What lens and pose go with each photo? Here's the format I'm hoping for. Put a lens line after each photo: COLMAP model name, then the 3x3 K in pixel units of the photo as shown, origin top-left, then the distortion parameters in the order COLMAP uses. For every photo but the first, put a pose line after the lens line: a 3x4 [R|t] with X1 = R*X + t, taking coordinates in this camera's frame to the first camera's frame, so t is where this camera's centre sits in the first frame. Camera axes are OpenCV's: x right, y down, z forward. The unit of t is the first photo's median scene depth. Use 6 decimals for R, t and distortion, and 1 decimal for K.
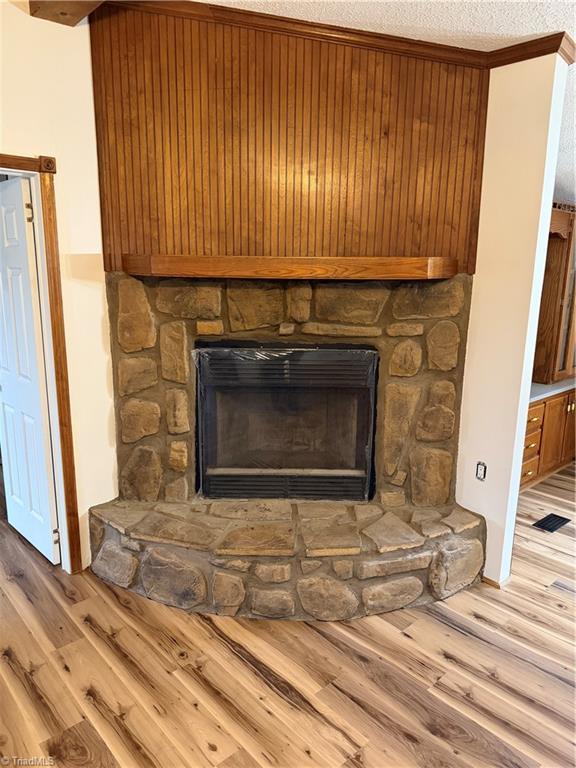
lens RADIAL K [[546.3, 0, 288.0], [0, 546.3, 384.0], [0, 0, 1]] dist [0.055876, -0.052692]
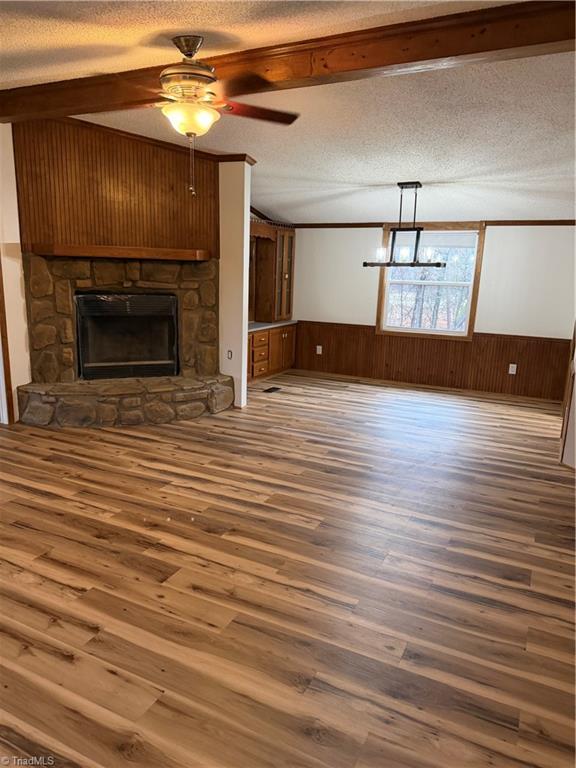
lens RADIAL K [[537.9, 0, 288.0], [0, 537.9, 384.0], [0, 0, 1]] dist [0.107370, -0.172763]
pose [[0.931330, -0.066141, 0.358119, -0.185937], [0.057750, 0.997749, 0.034089, 0.218145], [-0.359568, -0.011067, 0.933053, -1.002155]]
